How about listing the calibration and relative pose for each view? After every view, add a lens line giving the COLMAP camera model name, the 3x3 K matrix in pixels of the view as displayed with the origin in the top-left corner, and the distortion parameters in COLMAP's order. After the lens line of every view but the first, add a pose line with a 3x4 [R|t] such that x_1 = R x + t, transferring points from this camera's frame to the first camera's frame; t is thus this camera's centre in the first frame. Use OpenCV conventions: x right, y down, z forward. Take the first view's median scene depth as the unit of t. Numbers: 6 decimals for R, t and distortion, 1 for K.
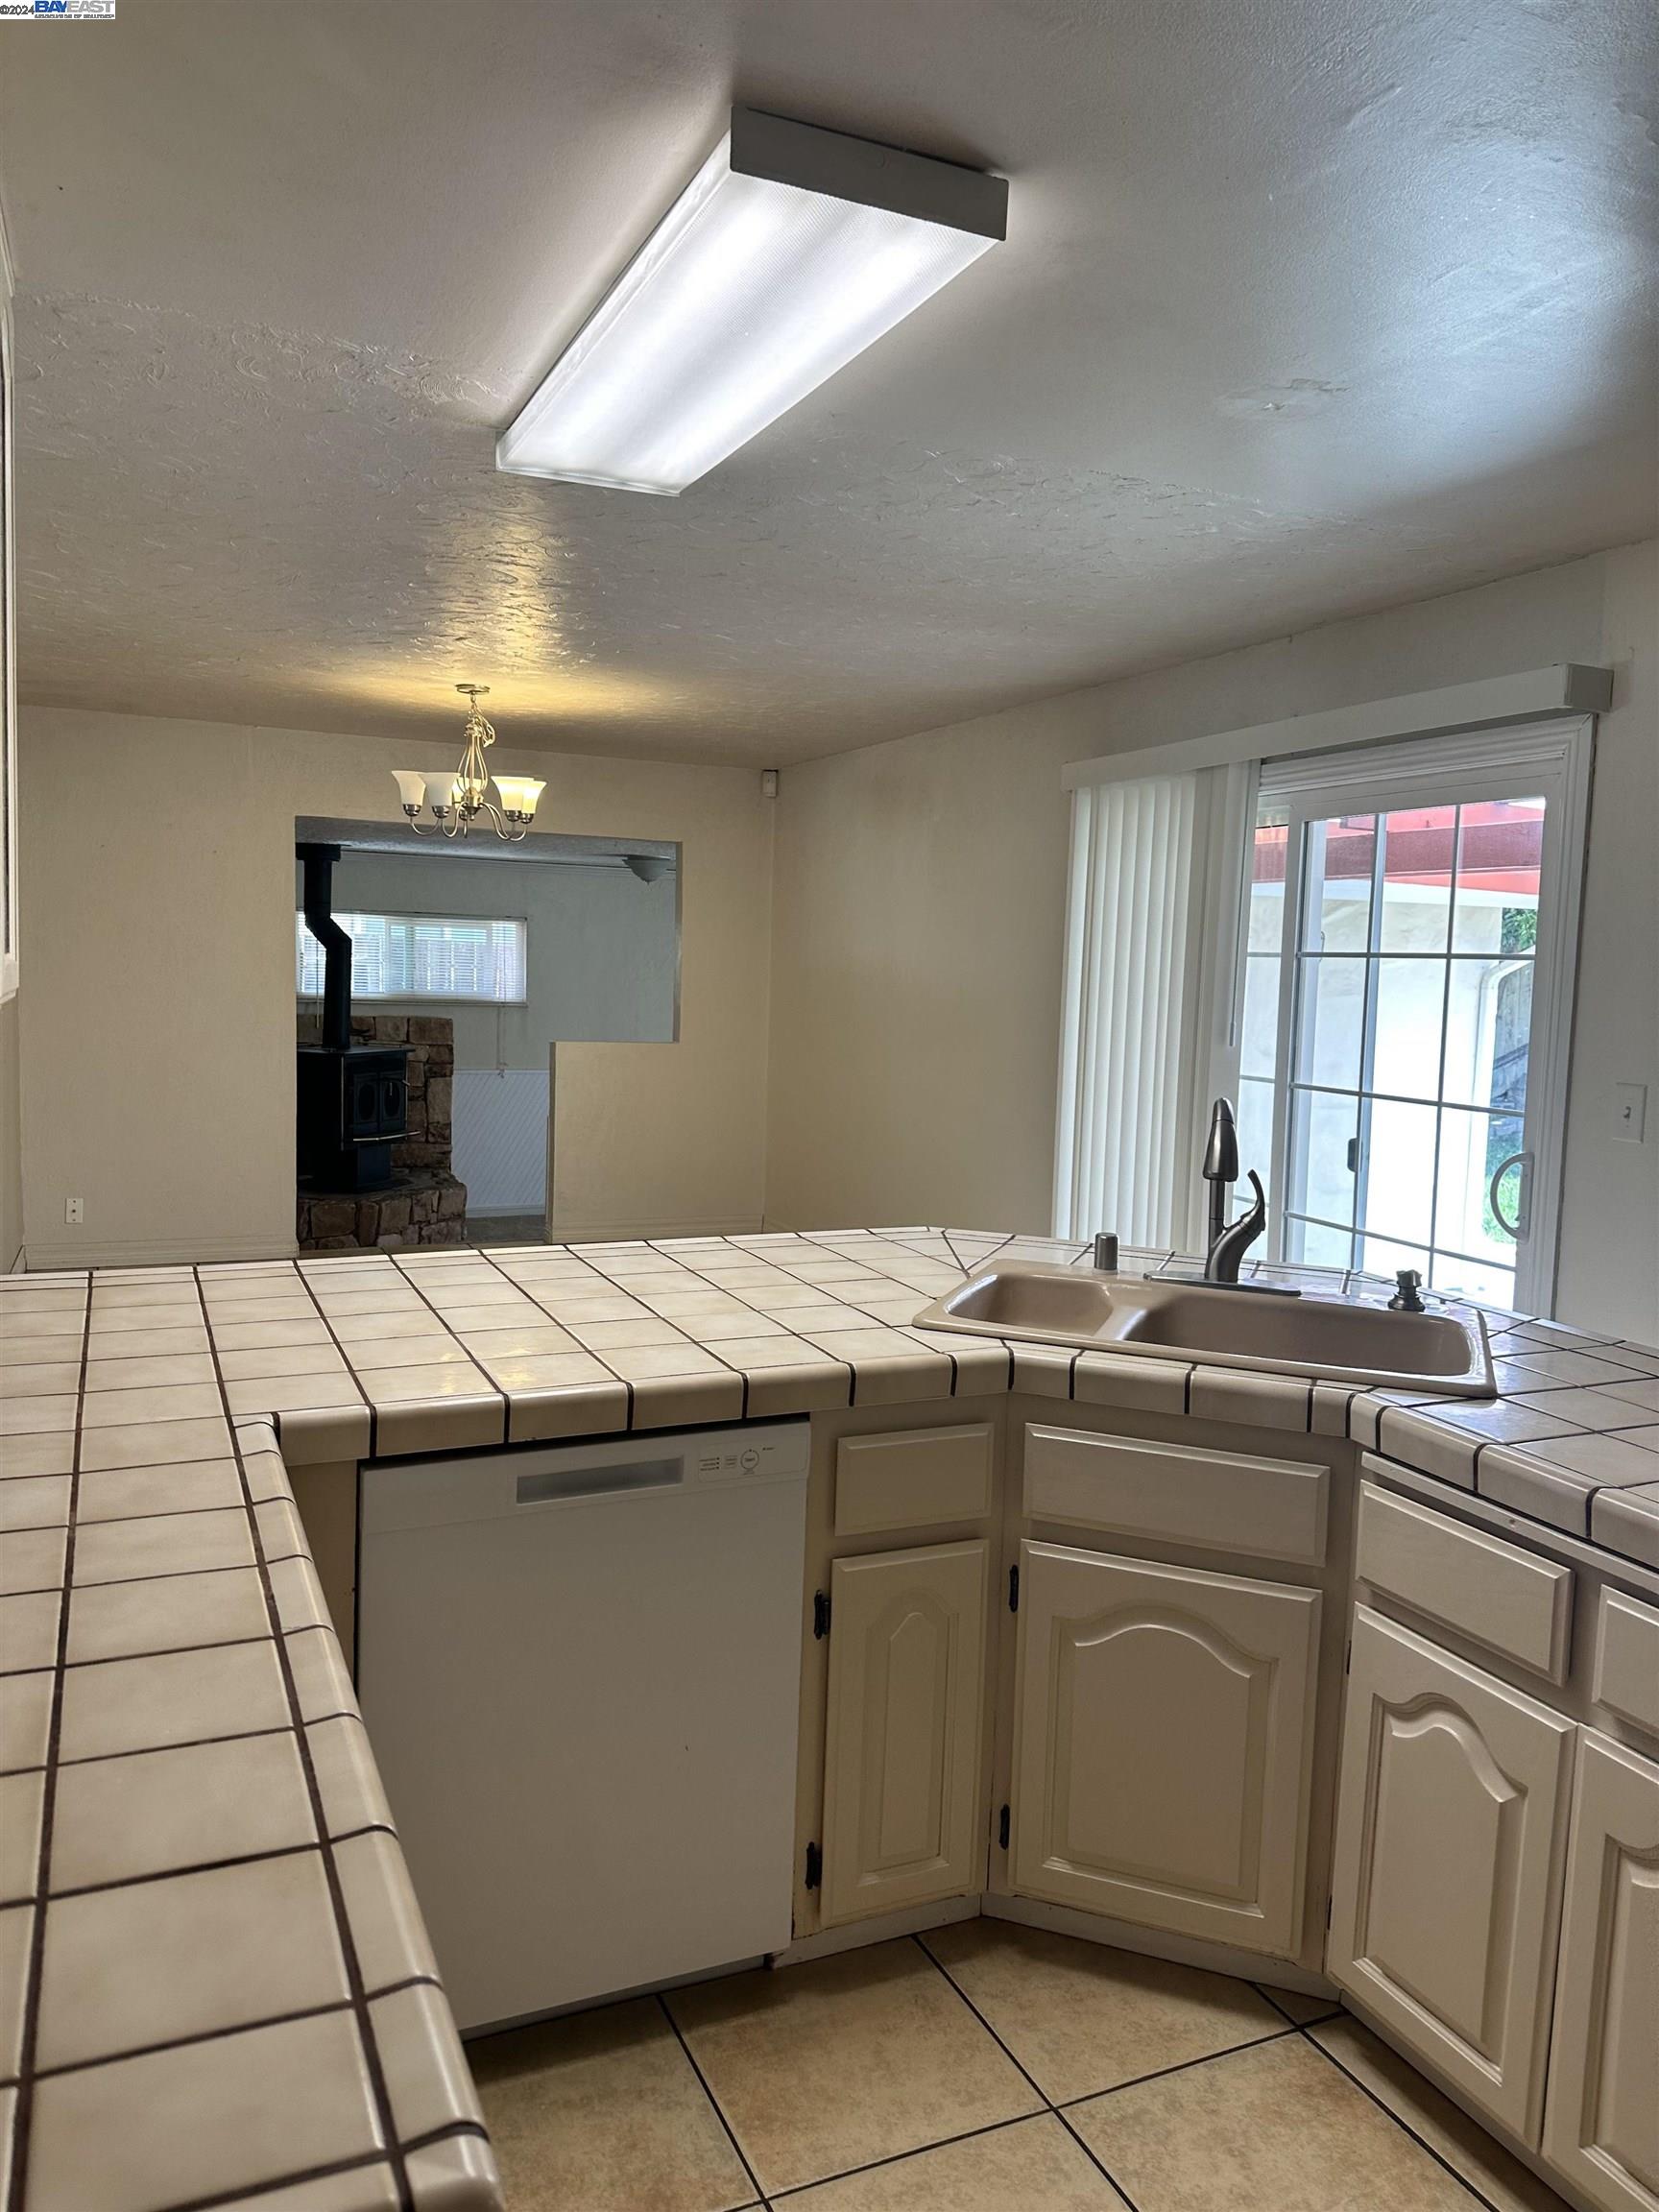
lens RADIAL K [[1567.4, 0, 846.5], [0, 1567.4, 1114.7], [0, 0, 1]] dist [0.021519, -0.025417]
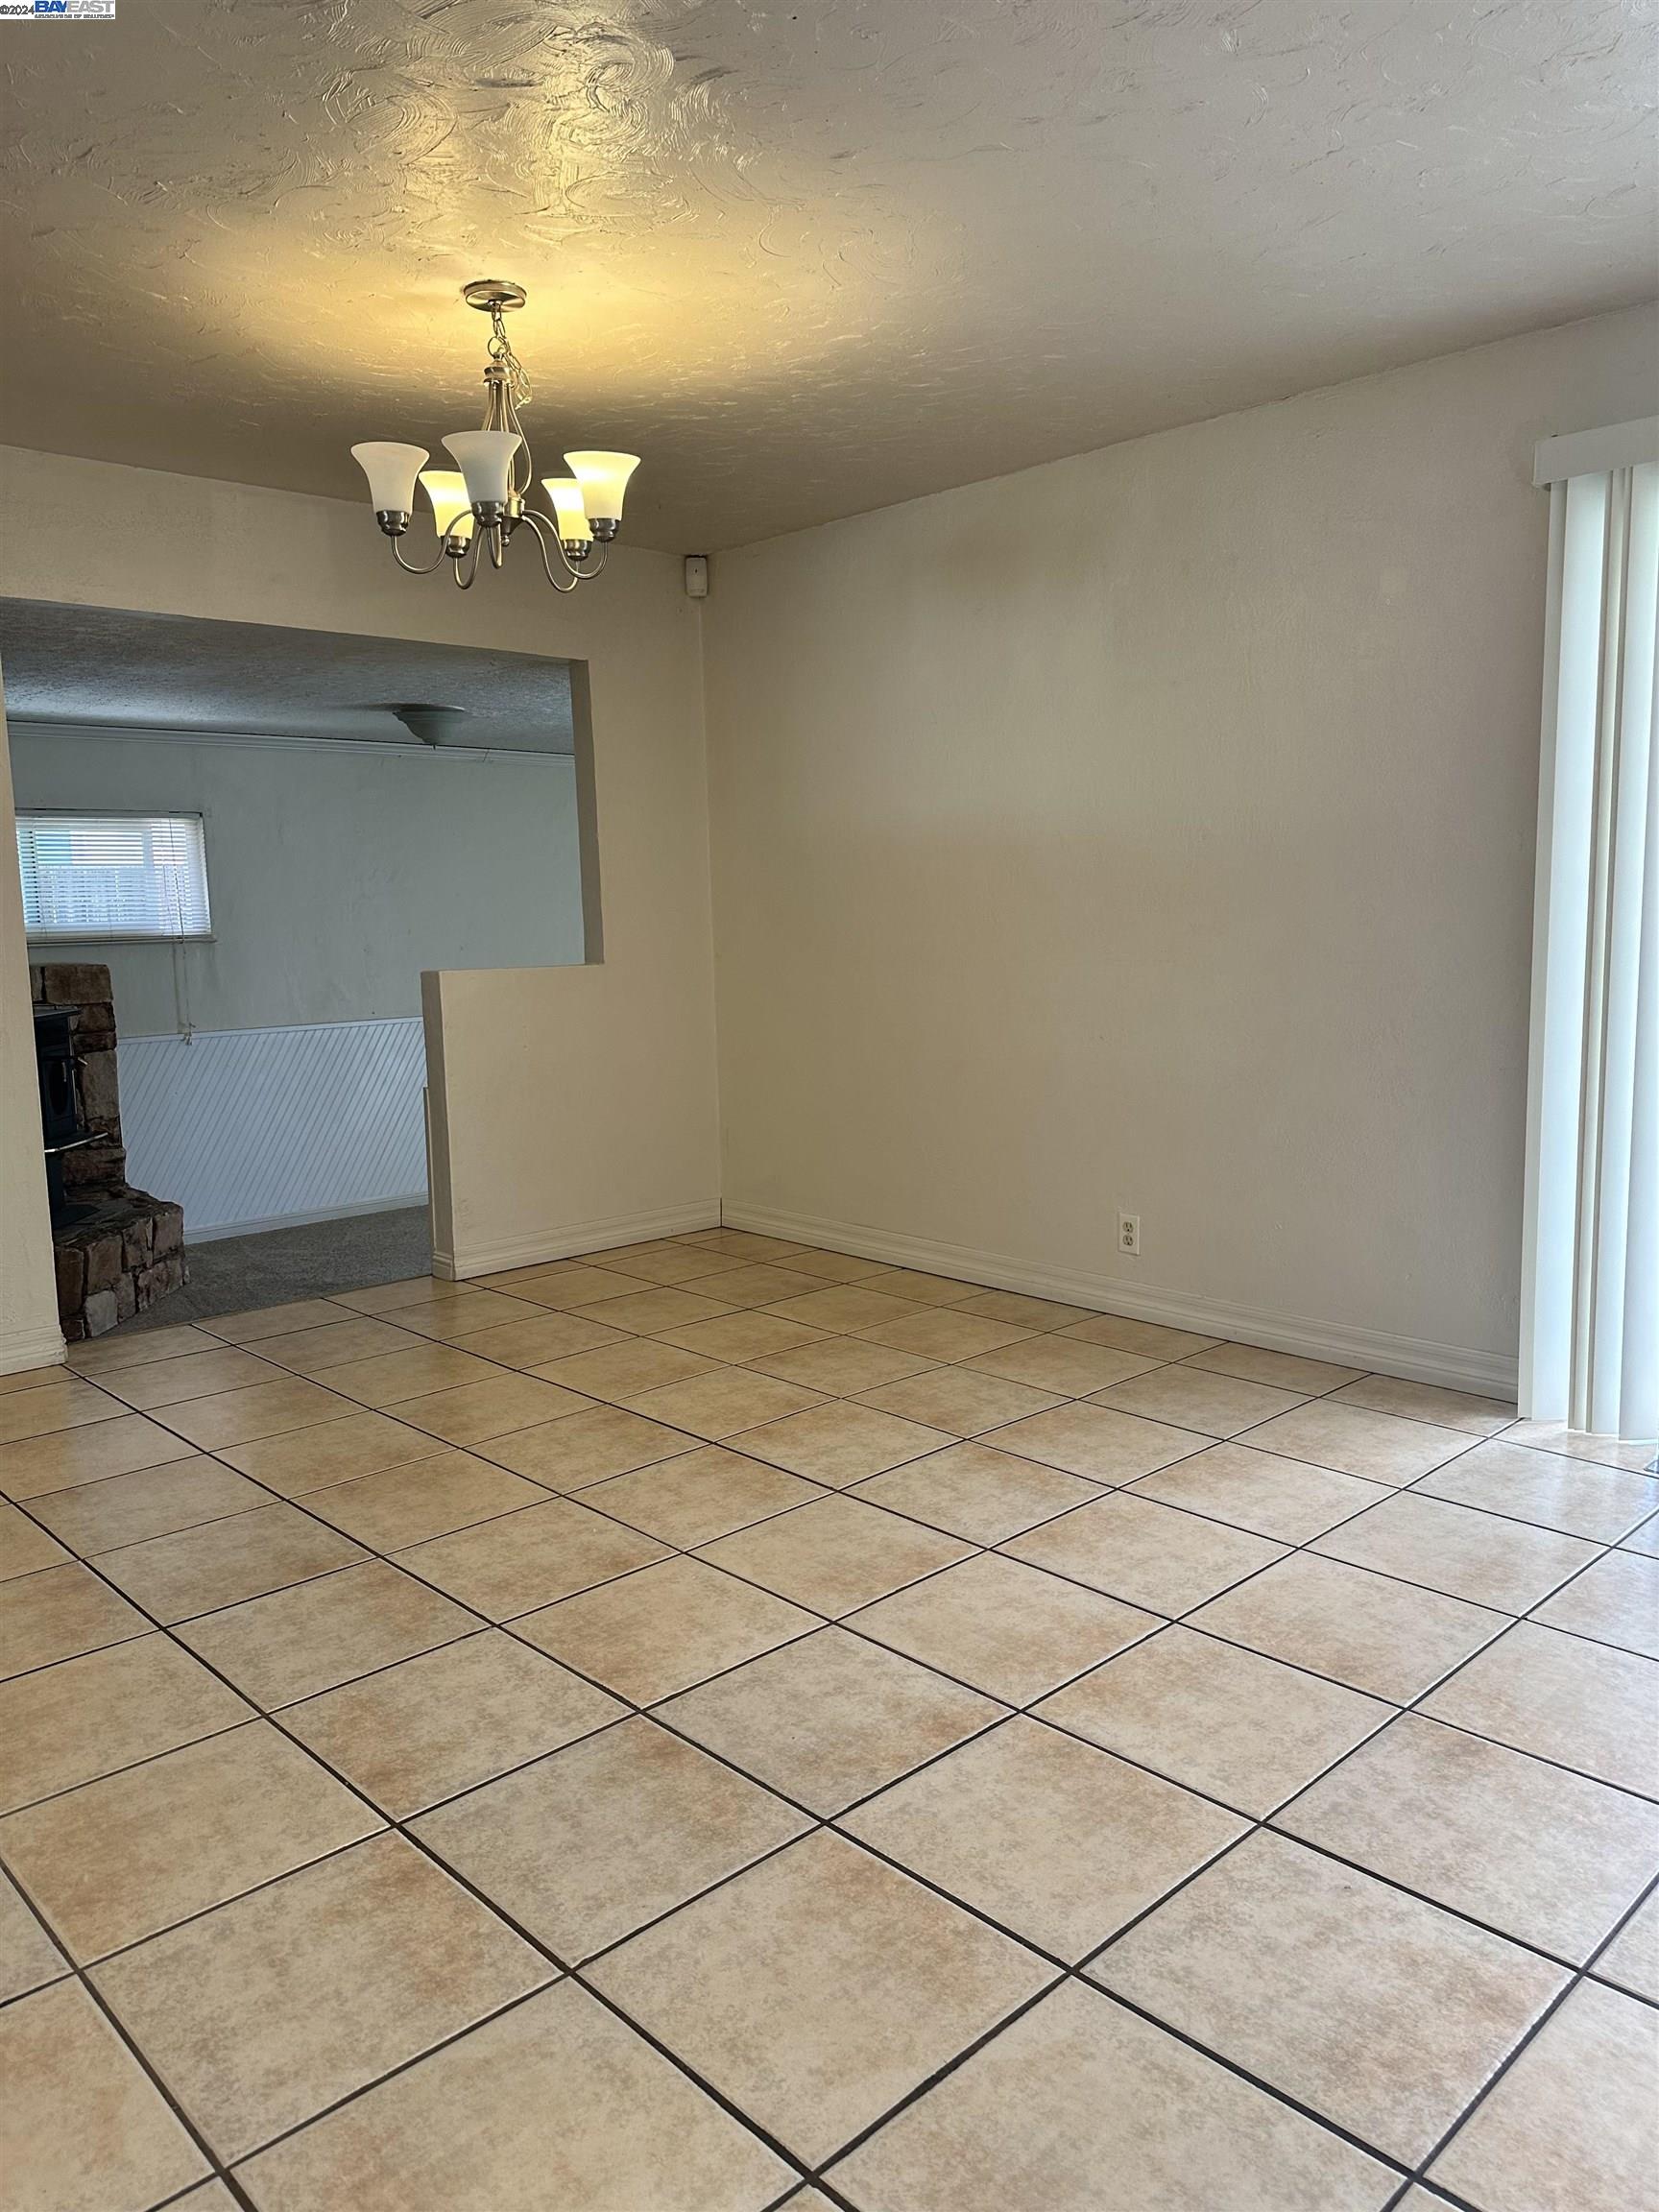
lens RADIAL K [[1567.4, 0, 826.4], [0, 1567.4, 1104.6], [0, 0, 1]] dist [0.021519, -0.025417]
pose [[0.941165, -0.098036, 0.323415, -0.204223], [0.087178, 0.995039, 0.047928, -0.006655], [-0.326509, -0.016913, 0.945043, 0.275186]]
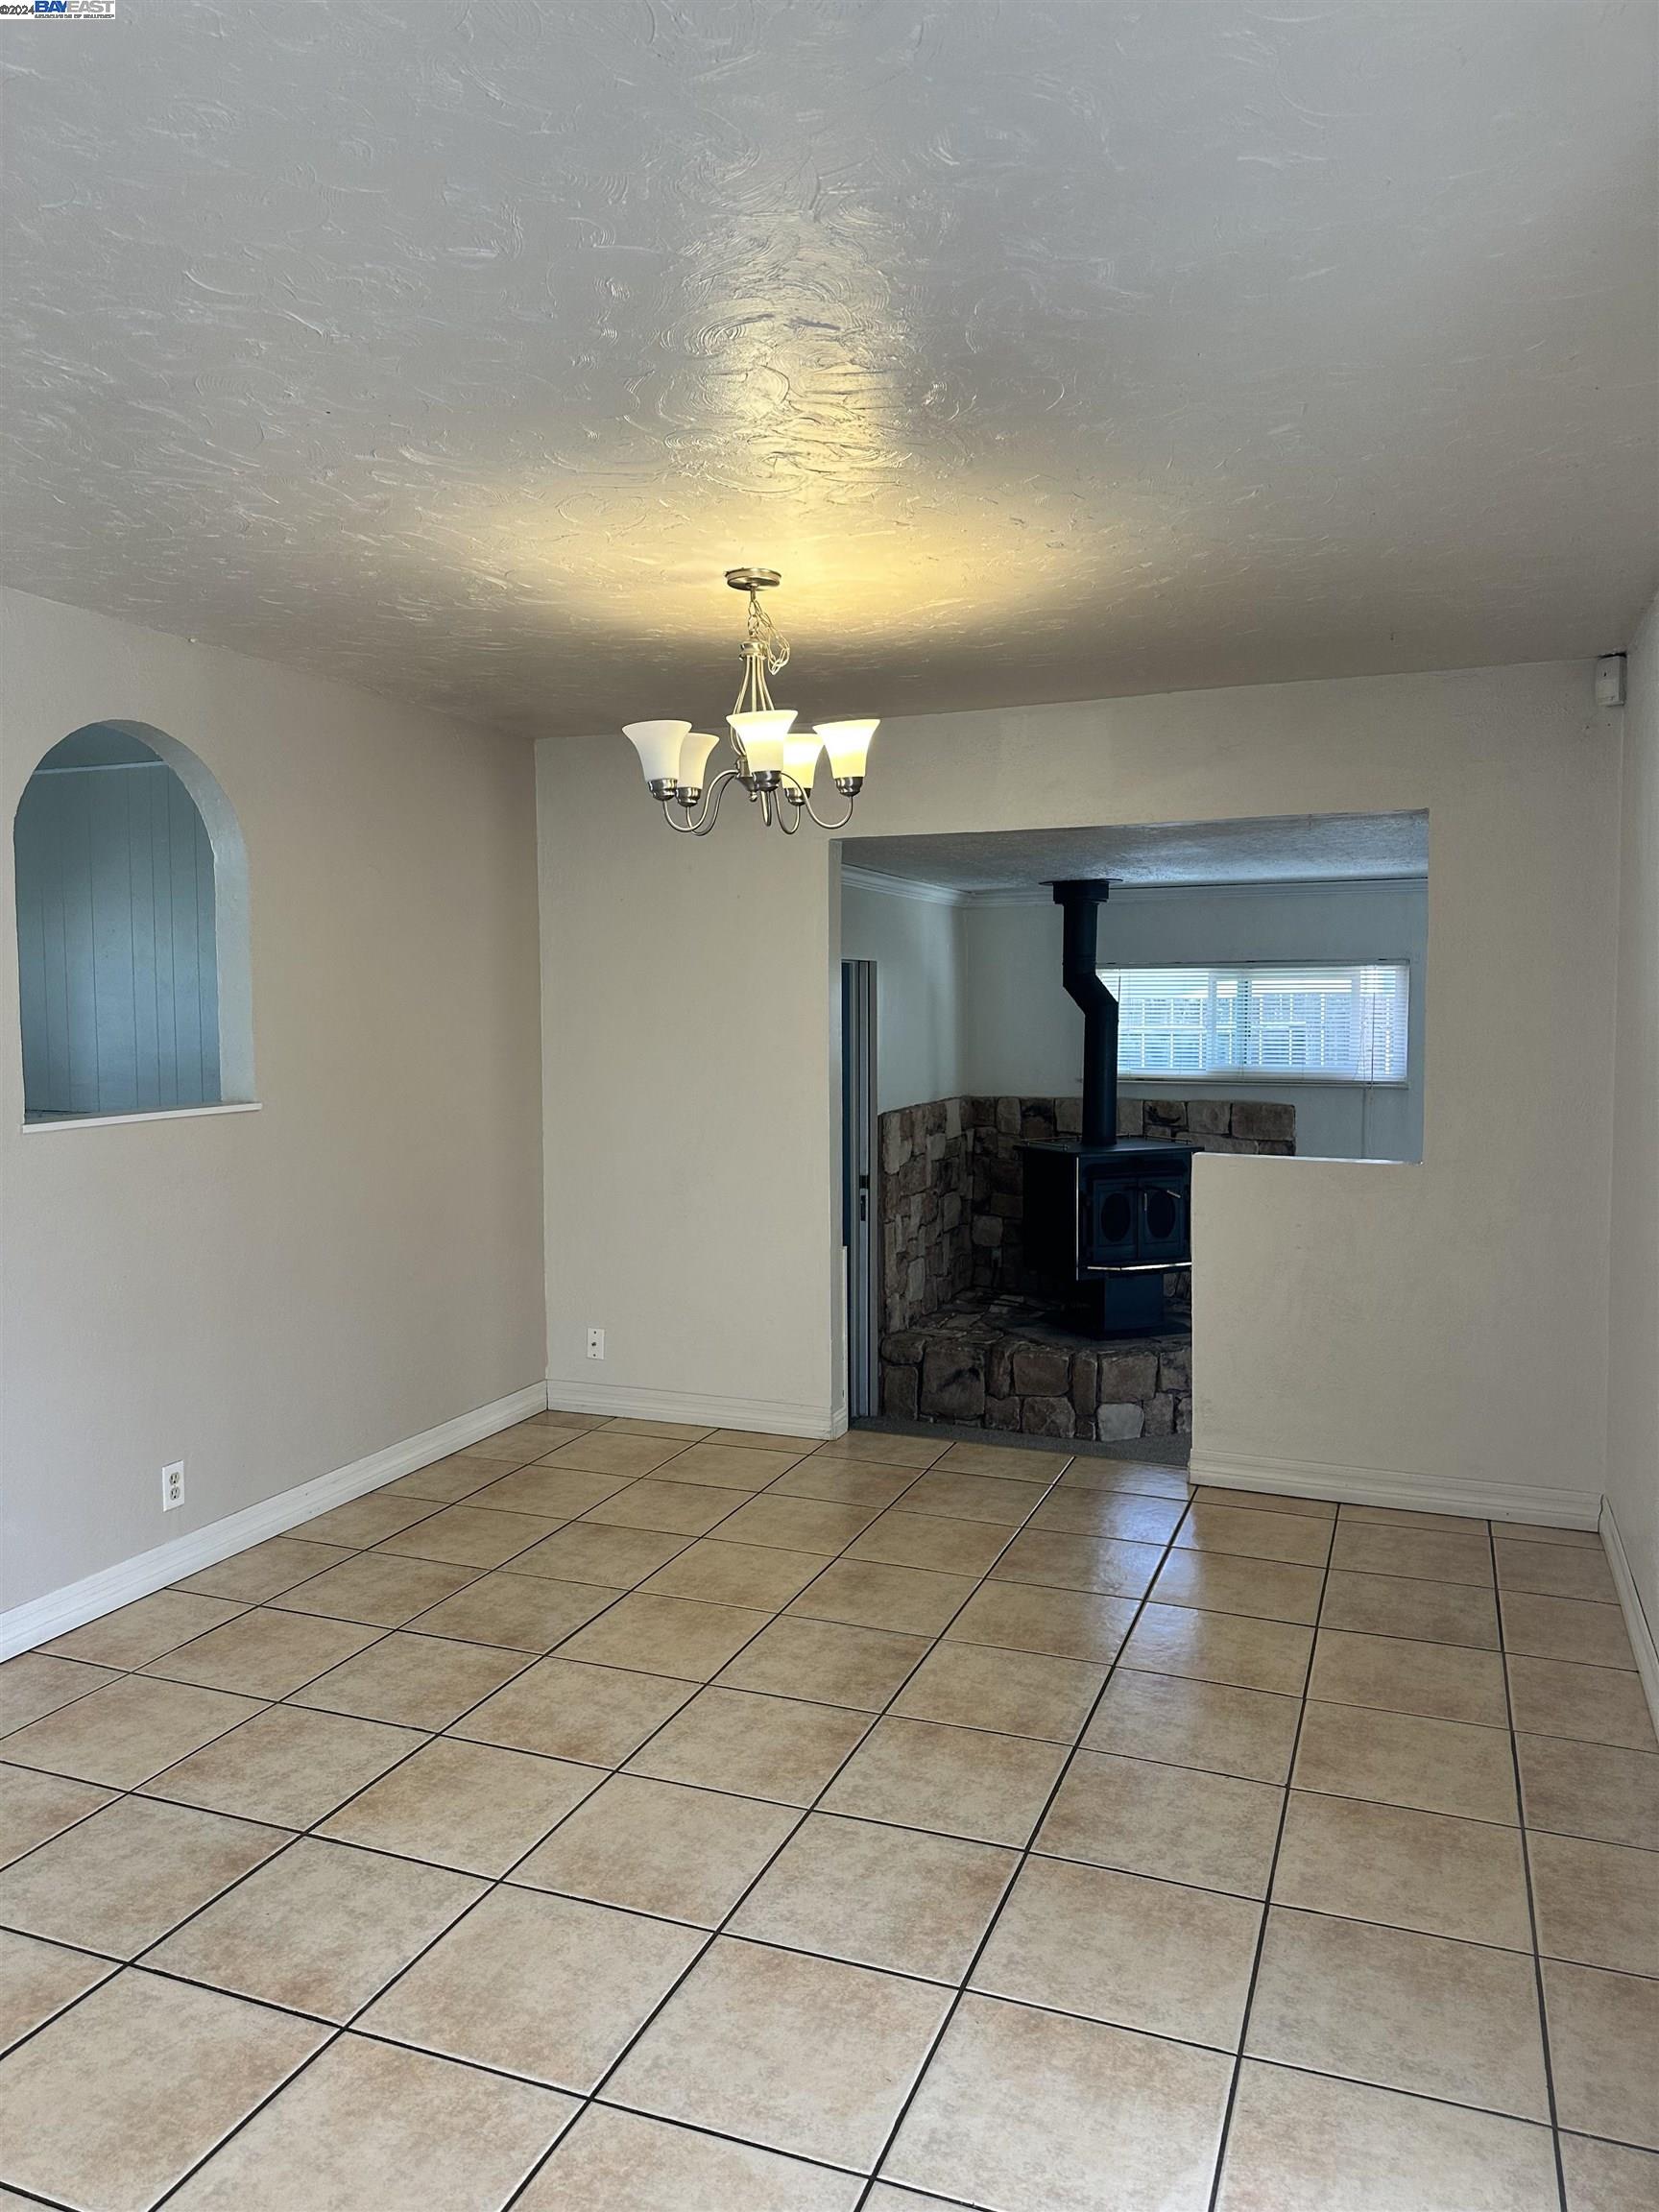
lens RADIAL K [[1567.4, 0, 823.2], [0, 1567.4, 1106.0], [0, 0, 1]] dist [0.021519, -0.025417]
pose [[0.710990, 0.027711, -0.702656, 0.115559], [-0.056609, 0.998236, -0.017912, -0.039476], [0.700919, 0.052512, 0.711305, 0.368738]]
